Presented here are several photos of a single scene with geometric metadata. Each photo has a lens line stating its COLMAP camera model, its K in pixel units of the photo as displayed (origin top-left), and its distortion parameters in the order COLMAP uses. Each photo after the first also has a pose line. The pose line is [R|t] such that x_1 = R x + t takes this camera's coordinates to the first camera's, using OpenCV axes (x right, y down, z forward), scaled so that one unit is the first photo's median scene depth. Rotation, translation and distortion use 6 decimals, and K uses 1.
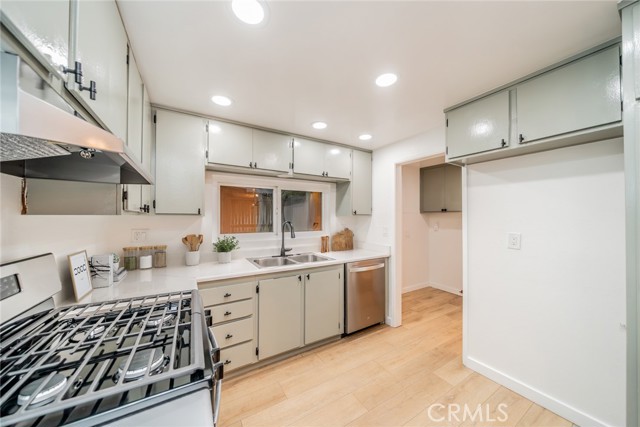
lens RADIAL K [[217.4, 0, 320.0], [0, 217.4, 215.3], [0, 0, 1]] dist [-0.001001, -0.000313]
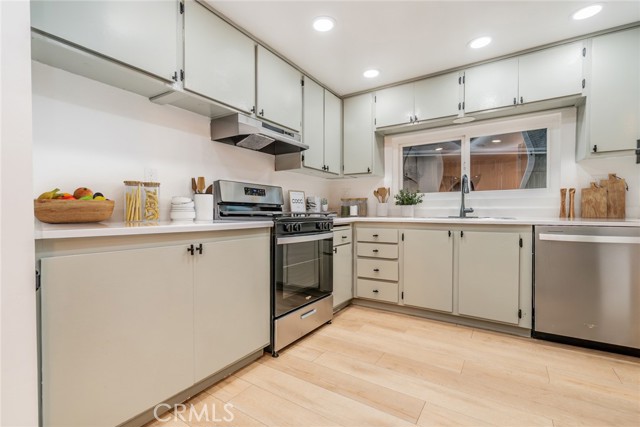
lens RADIAL K [[293.7, 0, 310.0], [0, 293.7, 215.8], [0, 0, 1]] dist [0.000237, -0.000035]
pose [[0.420994, 0.008435, -0.907024, 0.656806], [0.010573, 0.999843, 0.014206, 0.172236], [0.907002, -0.015570, 0.420839, -0.003851]]
